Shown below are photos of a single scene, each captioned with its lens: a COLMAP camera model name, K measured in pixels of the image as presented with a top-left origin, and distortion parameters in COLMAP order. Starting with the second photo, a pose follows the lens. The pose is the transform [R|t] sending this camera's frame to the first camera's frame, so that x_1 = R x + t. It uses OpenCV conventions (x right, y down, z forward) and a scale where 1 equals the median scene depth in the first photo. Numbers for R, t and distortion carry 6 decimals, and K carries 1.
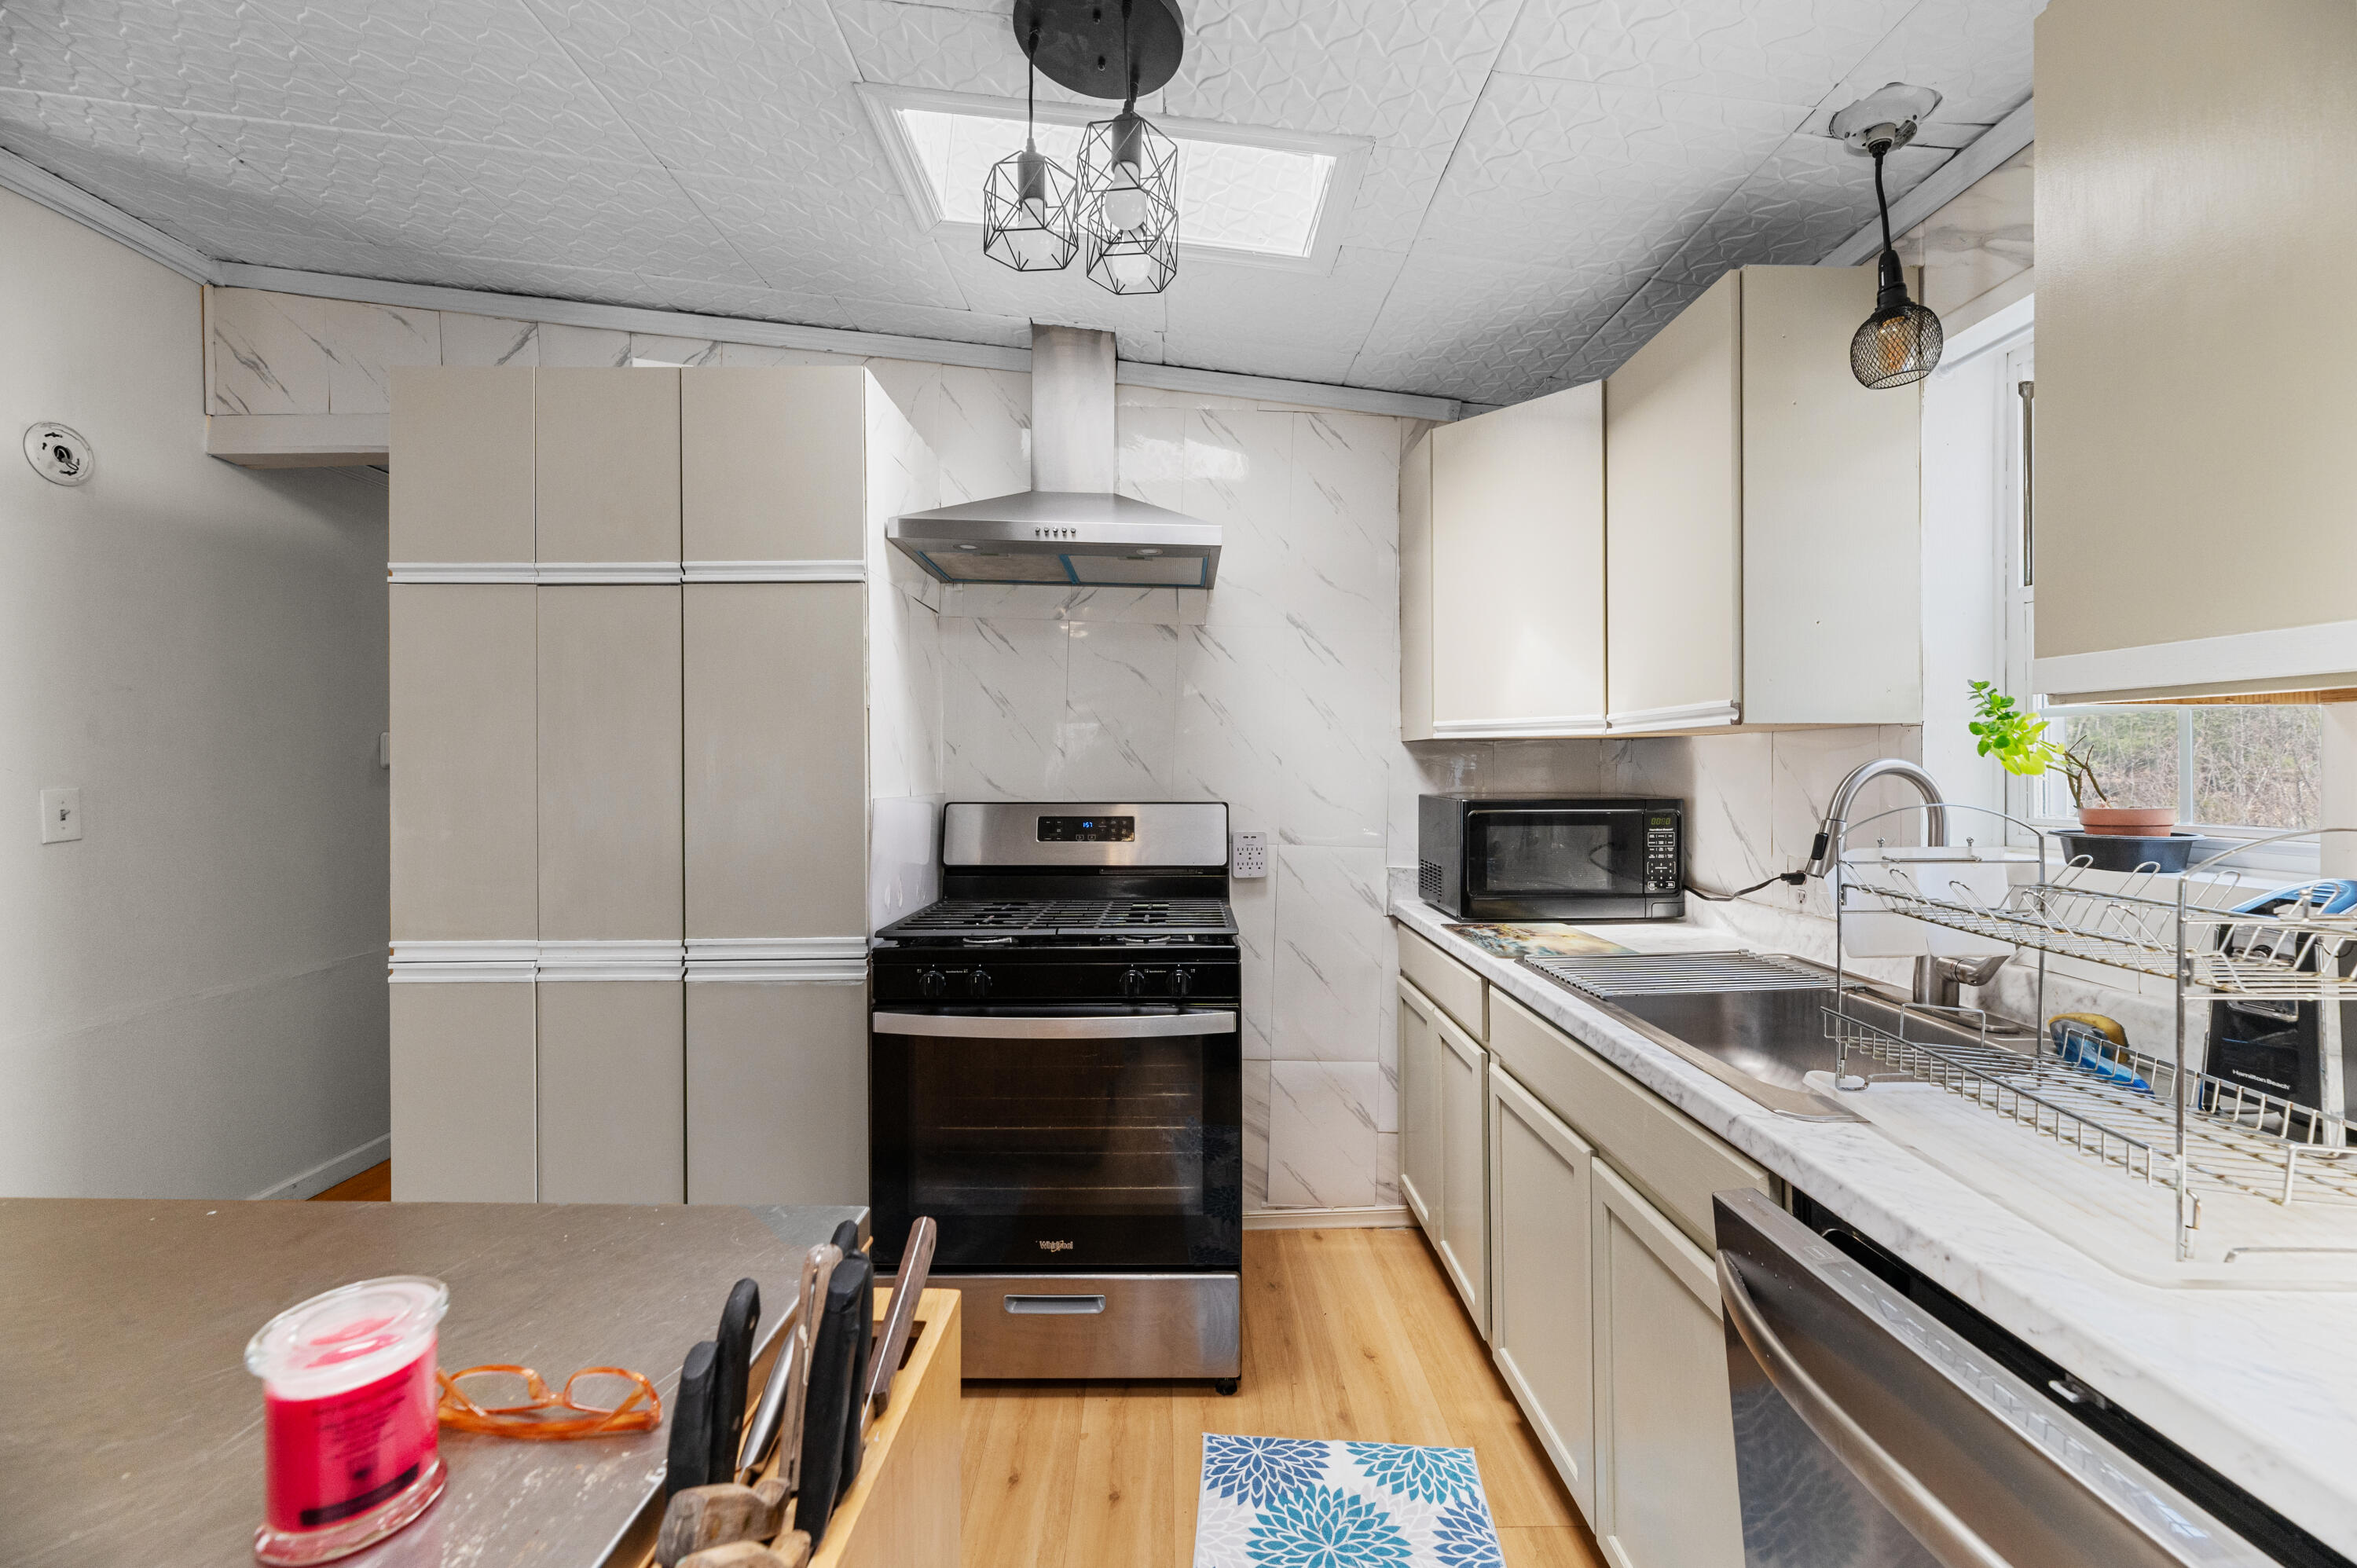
lens RADIAL K [[958.6, 0, 1174.4], [0, 958.6, 767.7], [0, 0, 1]] dist [0.000826, 0.000003]
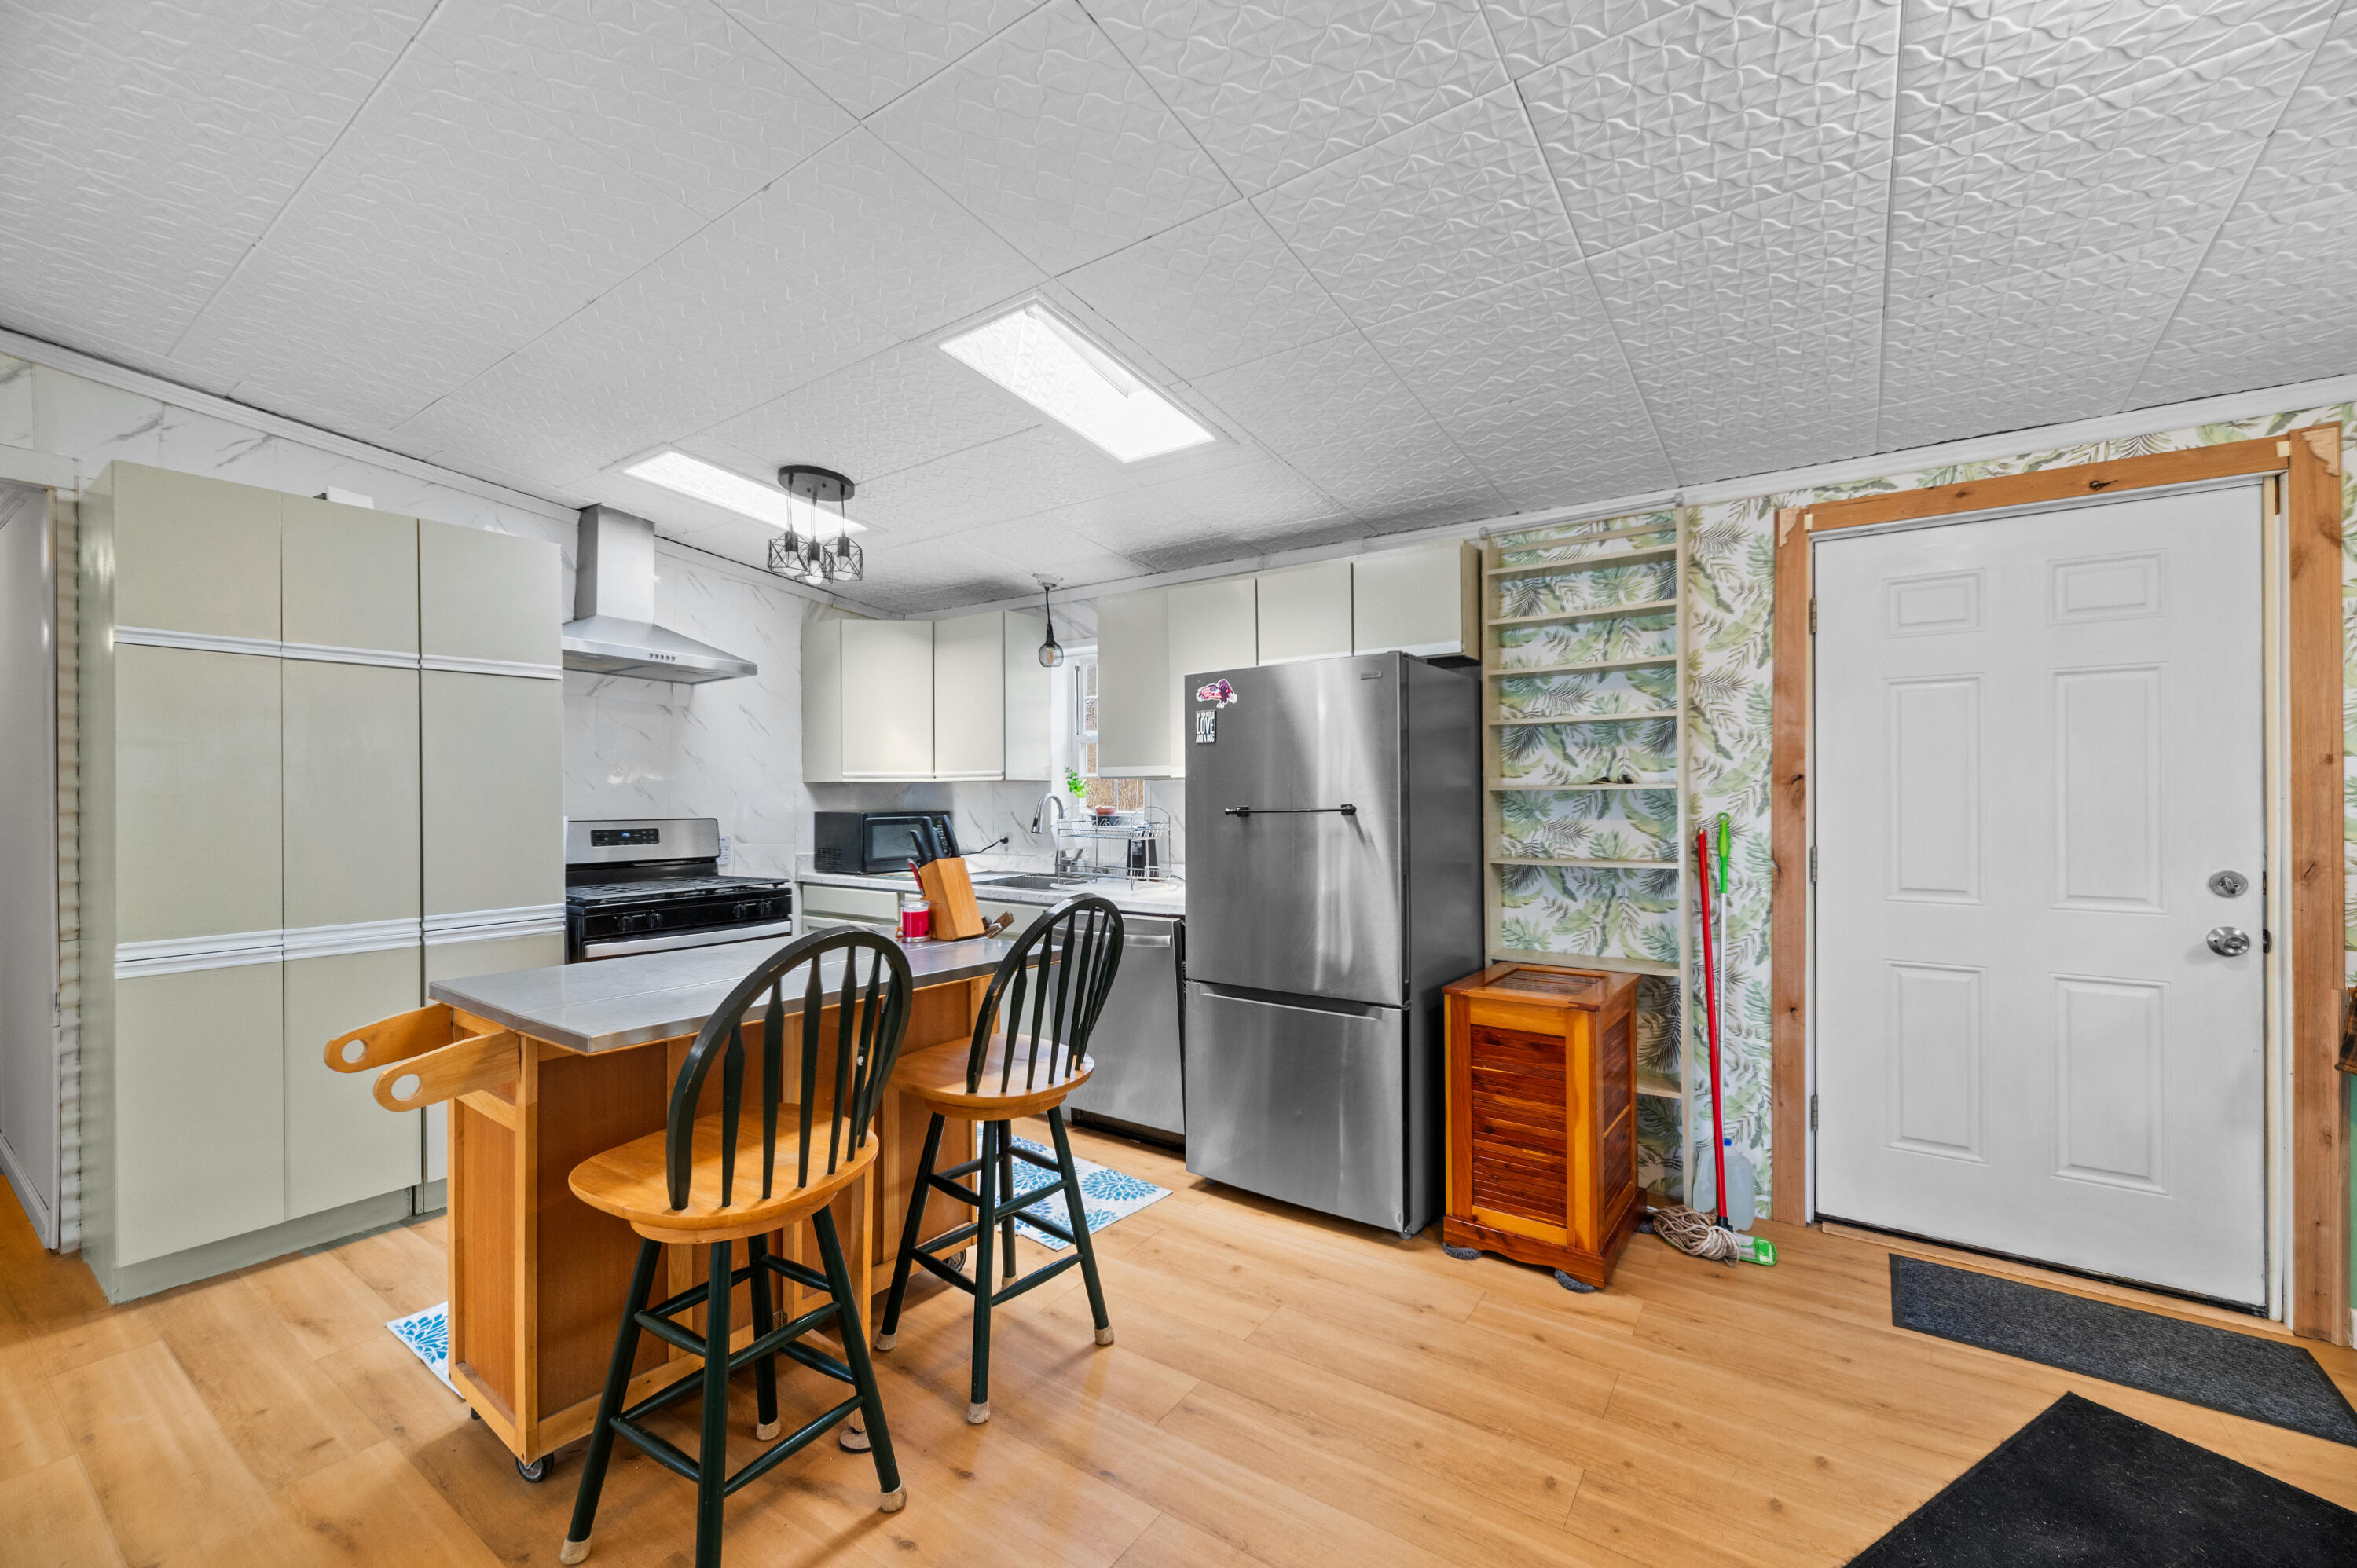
lens RADIAL K [[958.6, 0, 1182.2], [0, 958.6, 790.2], [0, 0, 1]] dist [0.000826, 0.000003]
pose [[0.587612, 0.004724, 0.809129, -0.997696], [0.003445, 0.999959, -0.008340, 0.004900], [-0.809136, 0.007688, 0.587572, -0.761845]]
